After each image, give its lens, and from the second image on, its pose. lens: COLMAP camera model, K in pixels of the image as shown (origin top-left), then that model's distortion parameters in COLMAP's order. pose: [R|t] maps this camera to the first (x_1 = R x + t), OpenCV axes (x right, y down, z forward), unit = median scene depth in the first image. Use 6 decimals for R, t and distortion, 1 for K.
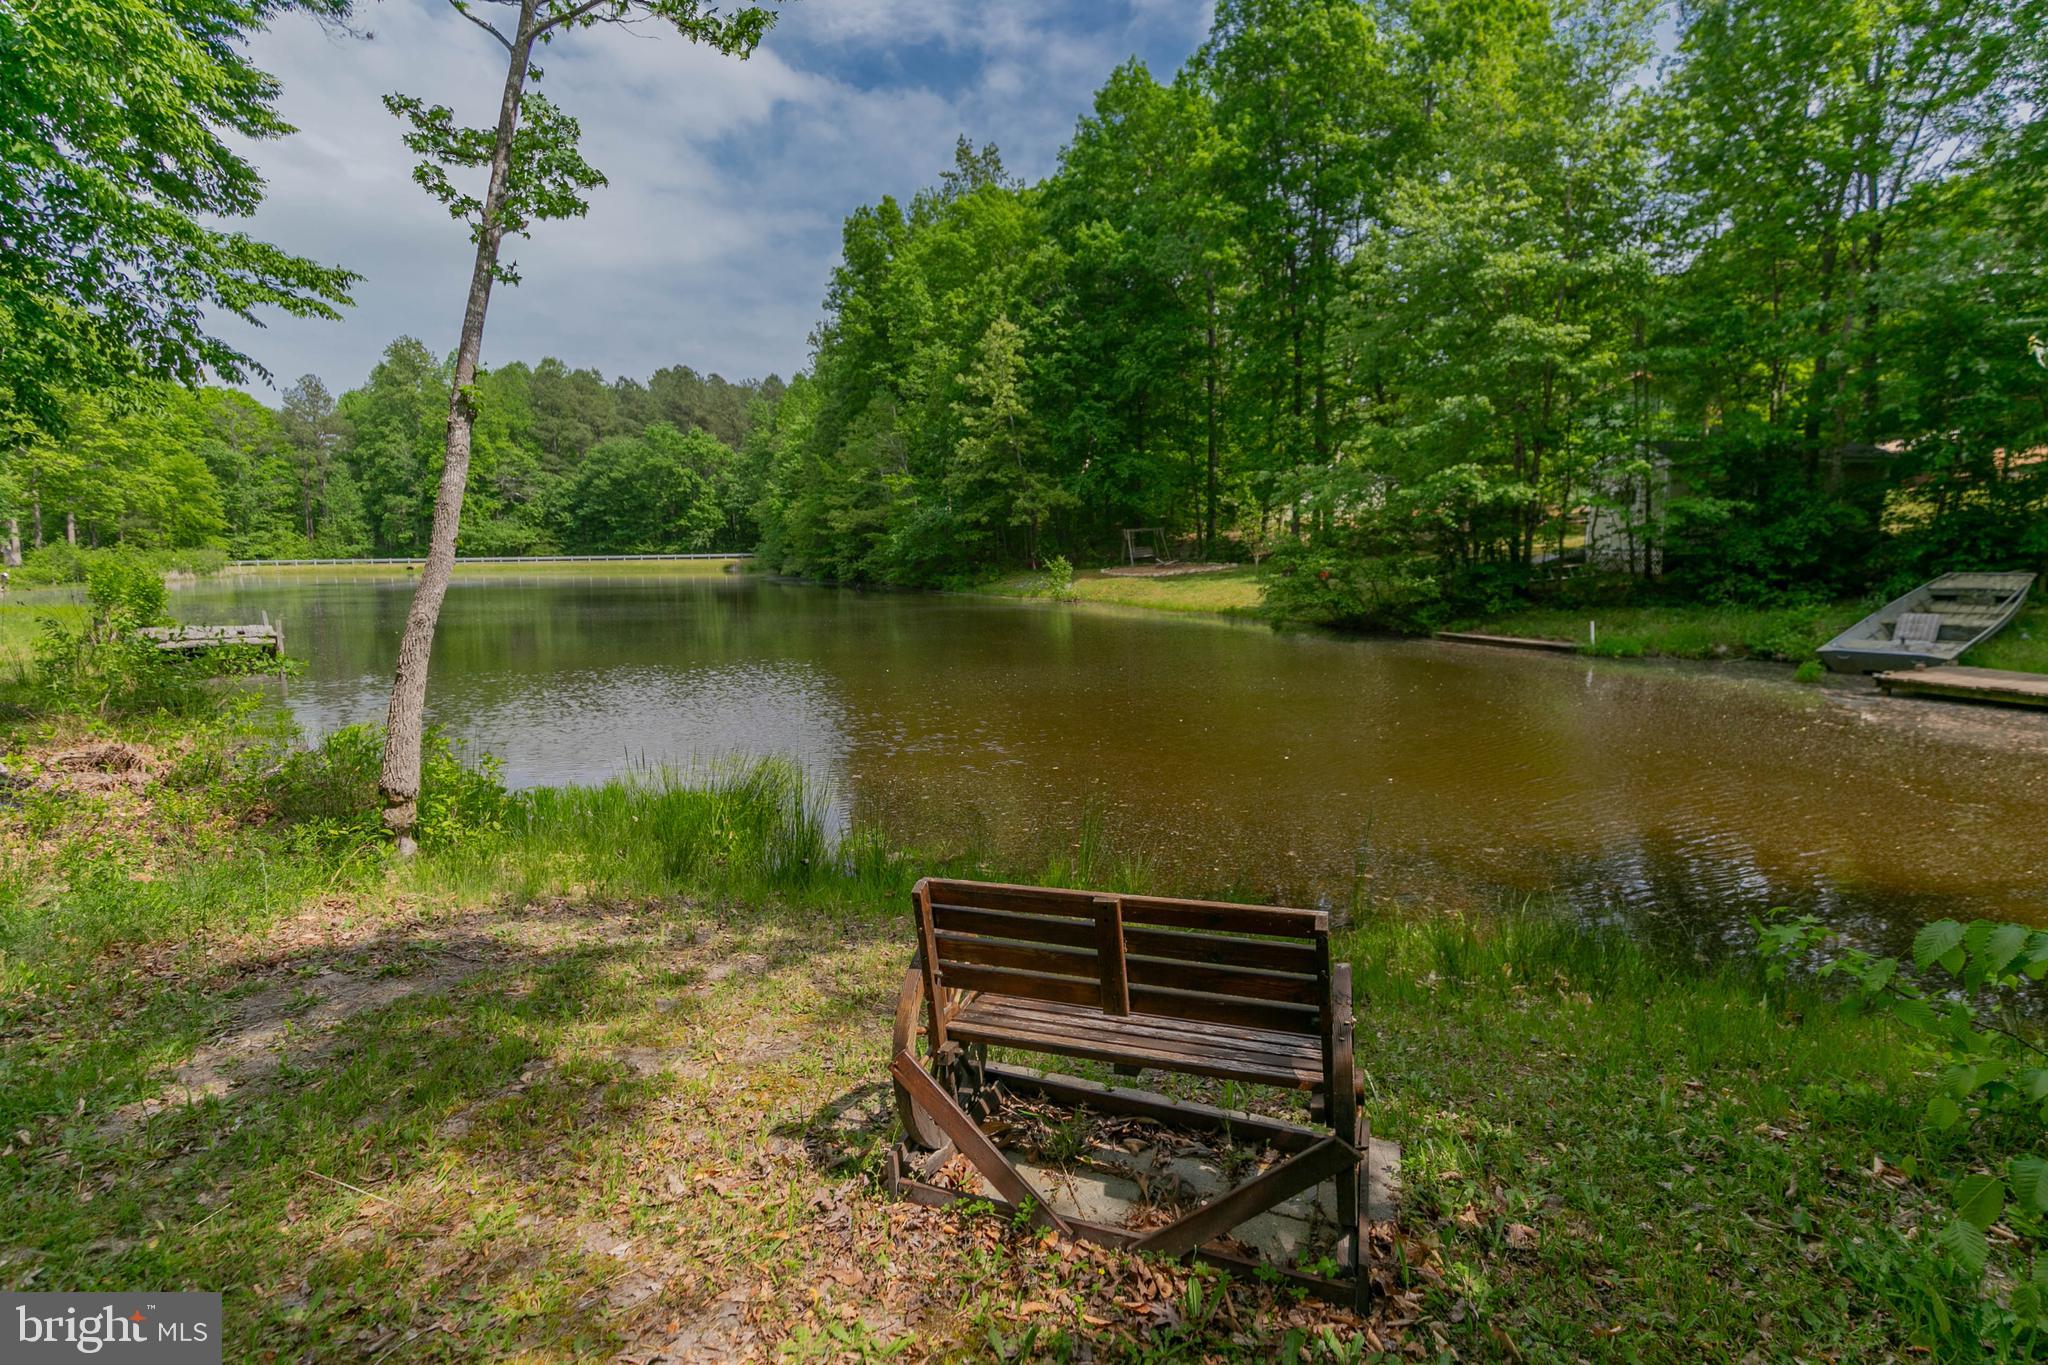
lens RADIAL K [[950.6, 0, 1015.9], [0, 950.6, 659.6], [0, 0, 1]] dist [0.007398, -0.000267]
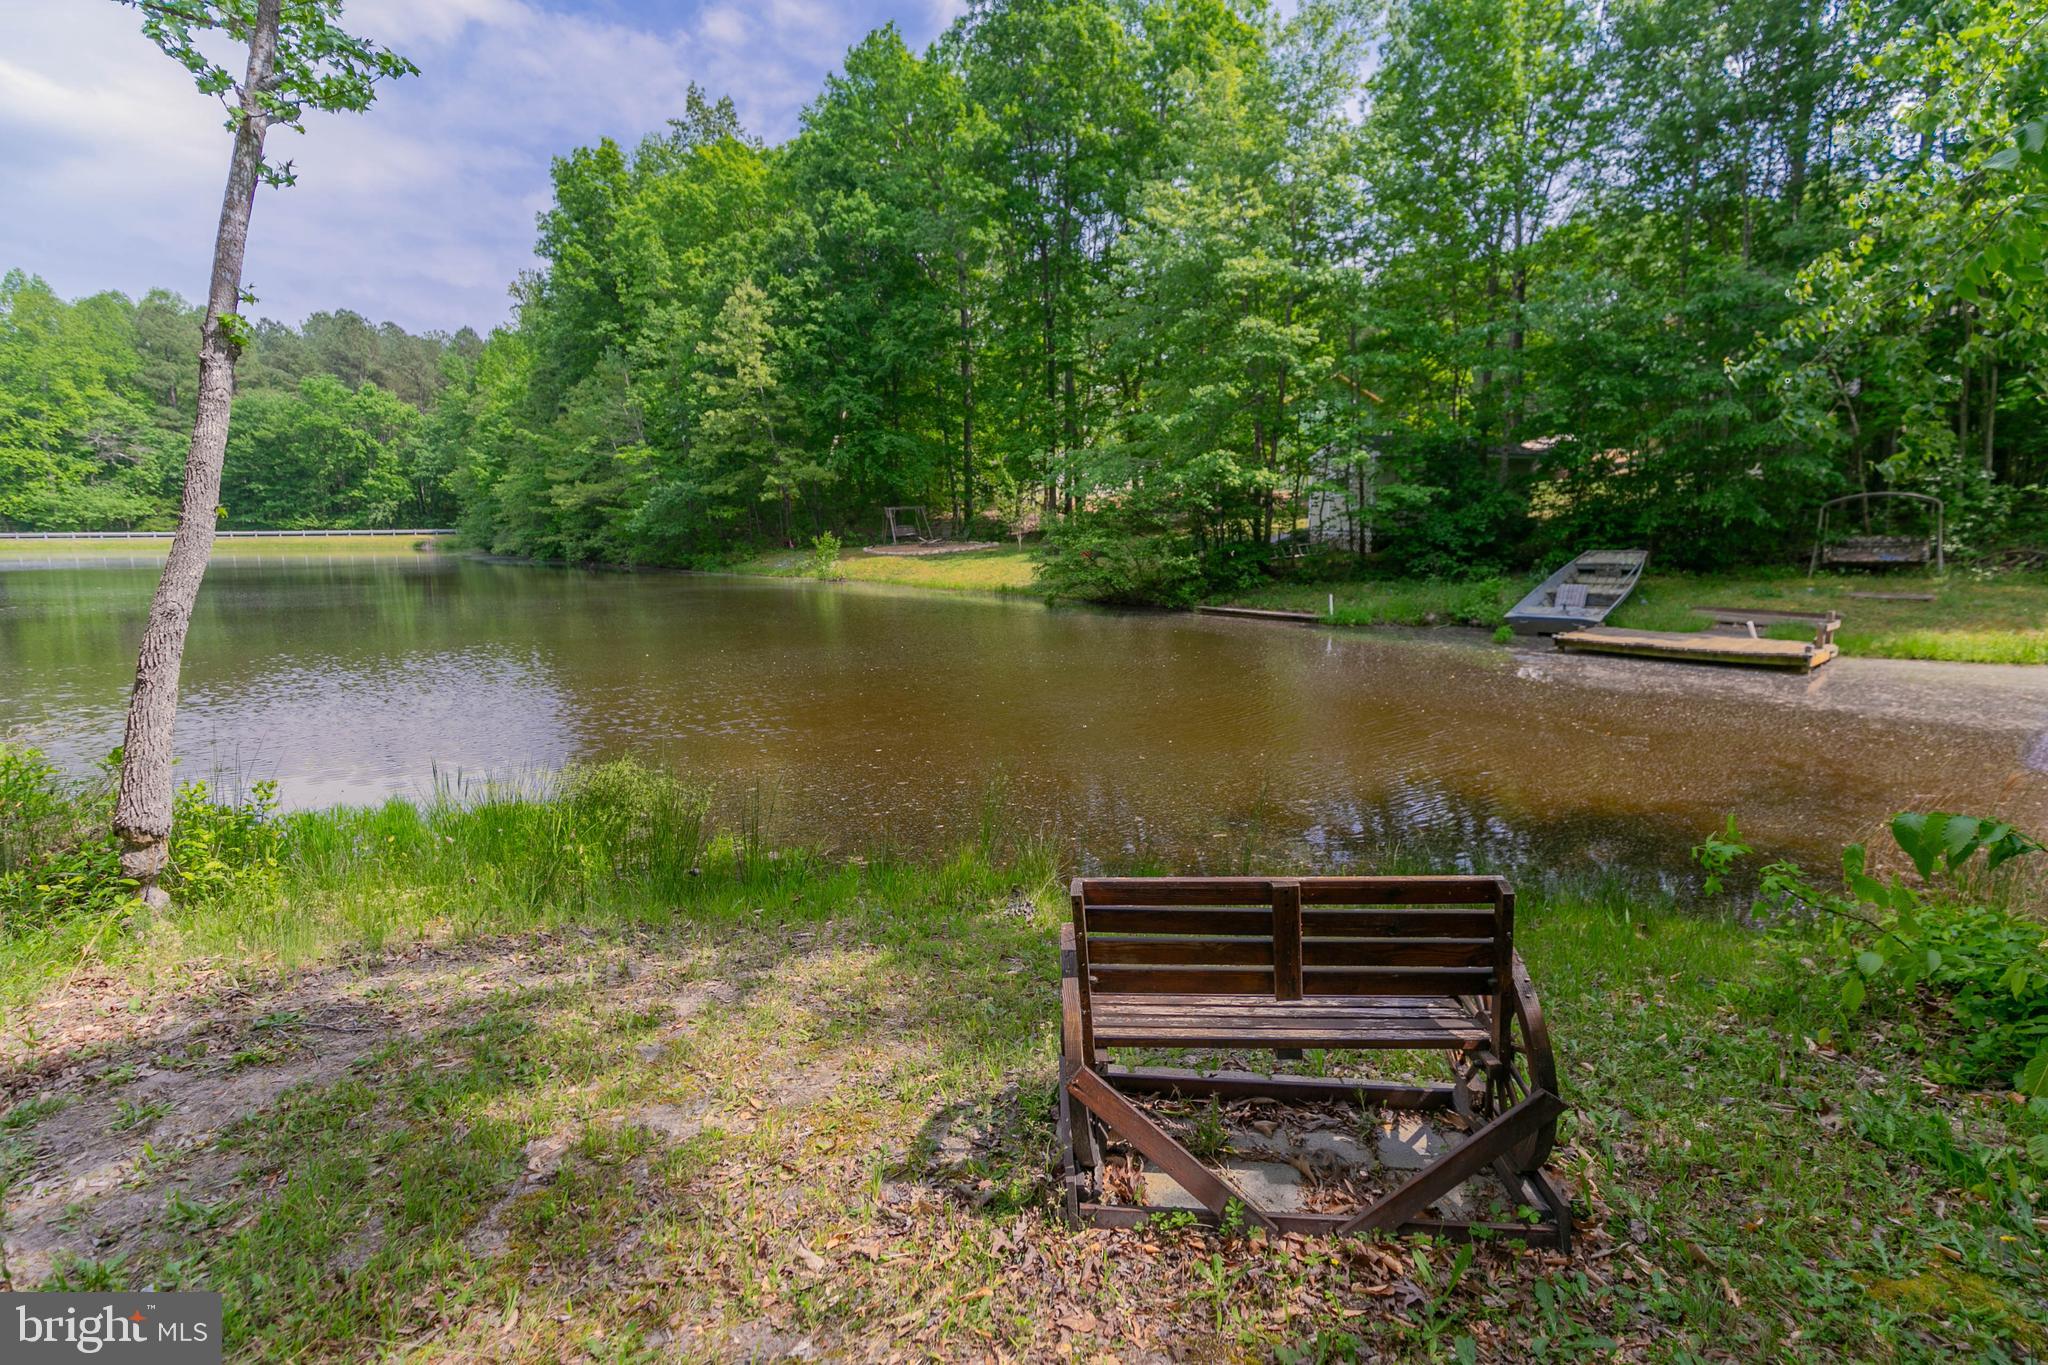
lens RADIAL K [[950.6, 0, 1015.9], [0, 950.6, 659.6], [0, 0, 1]] dist [0.007398, -0.000267]
pose [[0.963202, -0.031034, 0.266982, -0.041512], [0.025137, 0.999359, 0.025476, -0.000889], [-0.267601, -0.017828, 0.963365, 0.013655]]
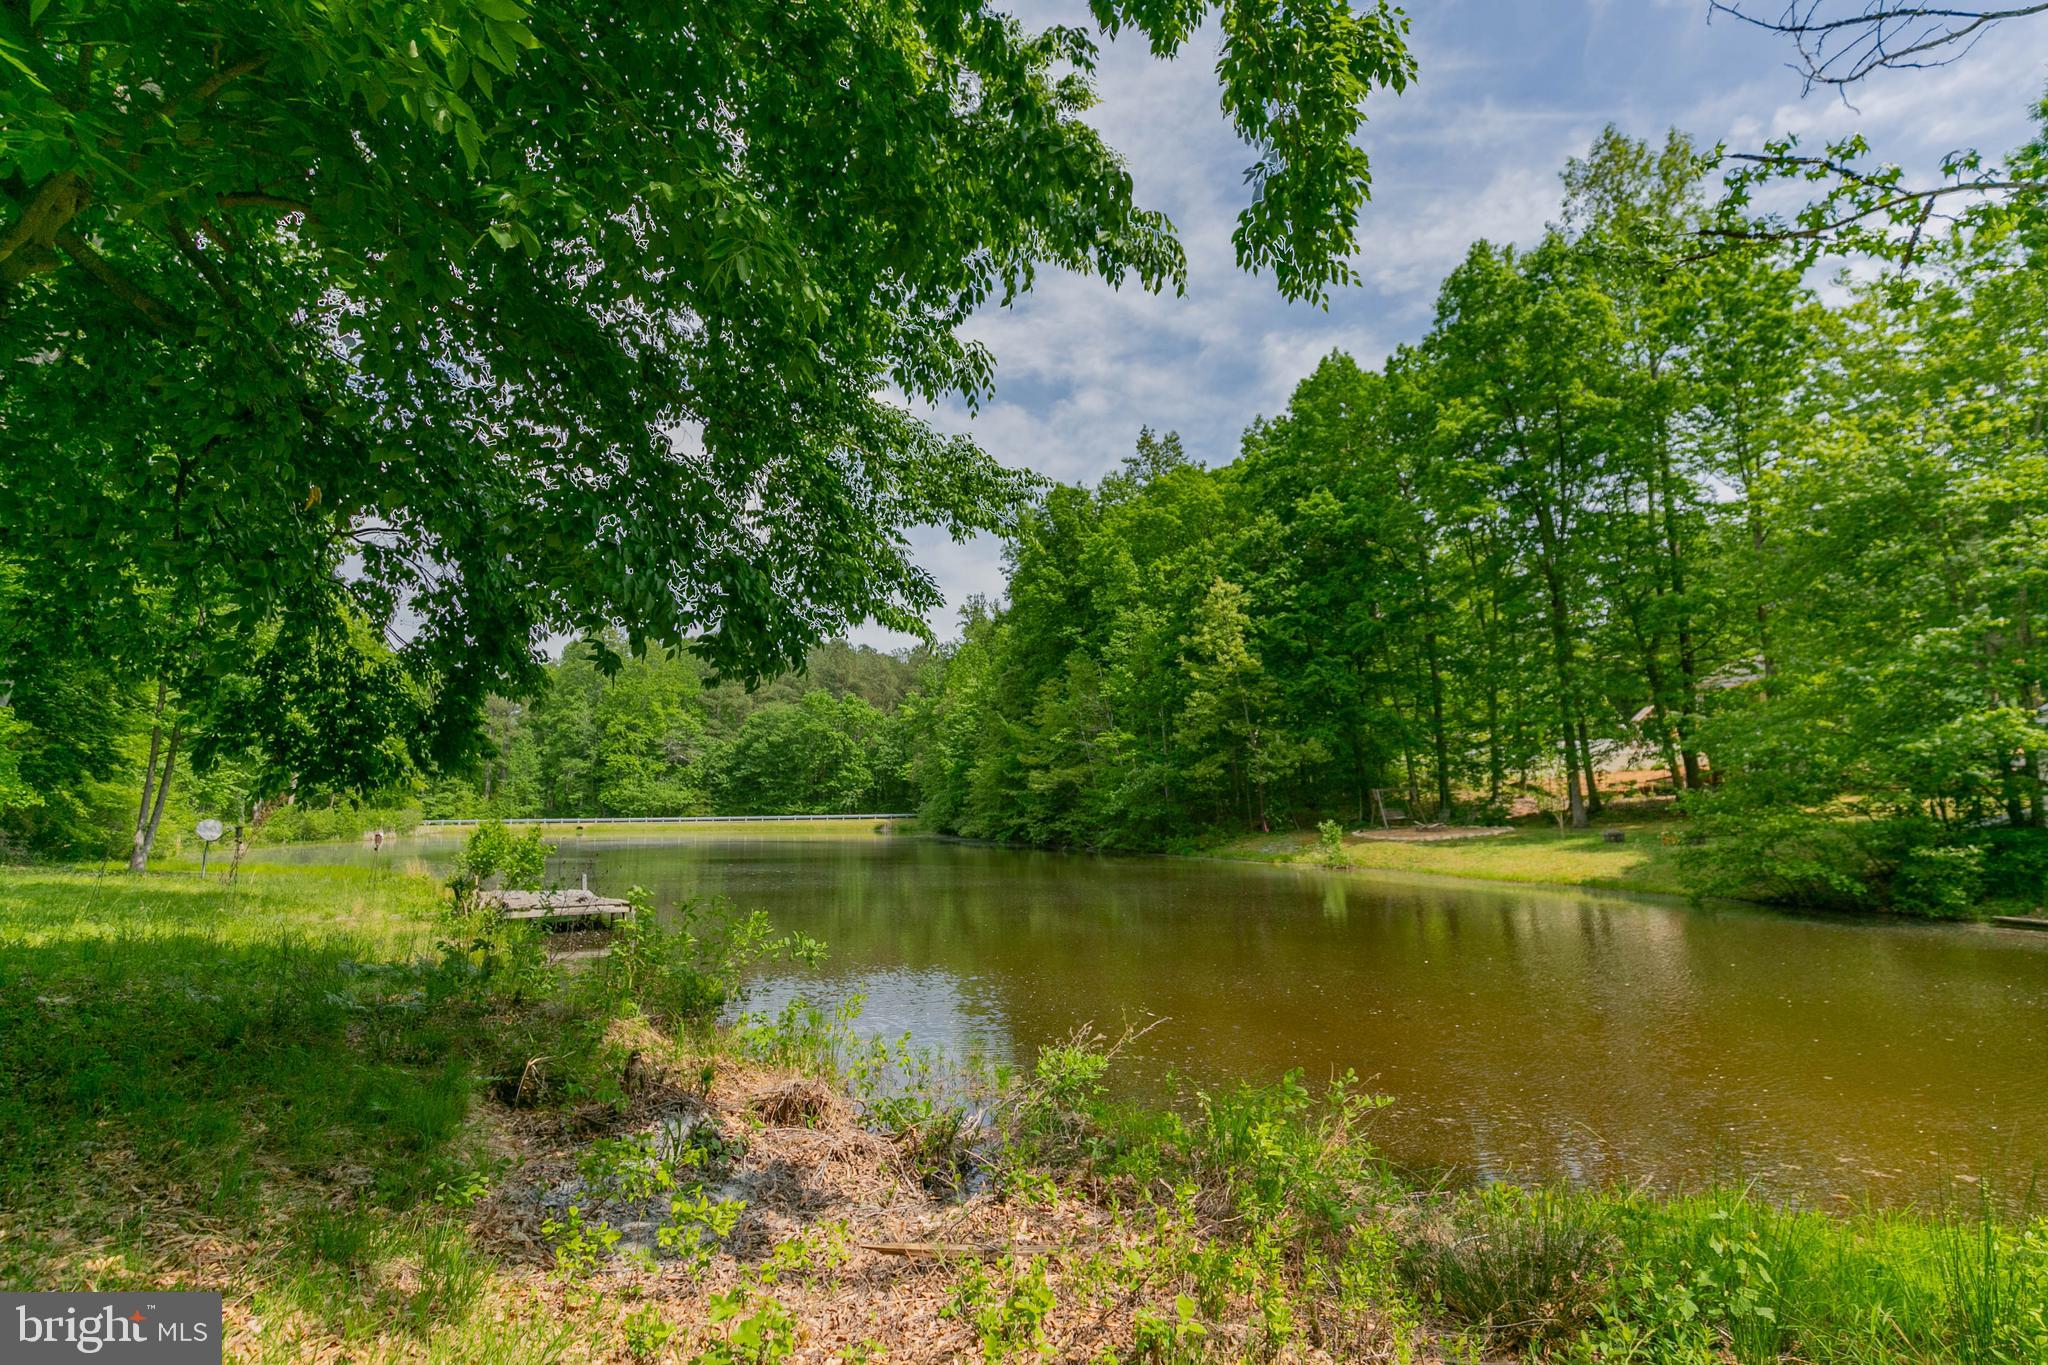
lens RADIAL K [[935.6, 0, 1024.0], [0, 935.6, 682.5], [0, 0, 1]] dist [0.000617, -0.000044]
pose [[0.996244, -0.009703, -0.086041, -0.249531], [-0.012012, 0.968605, -0.248313, -0.009368], [0.085749, 0.248414, 0.964851, 0.086546]]
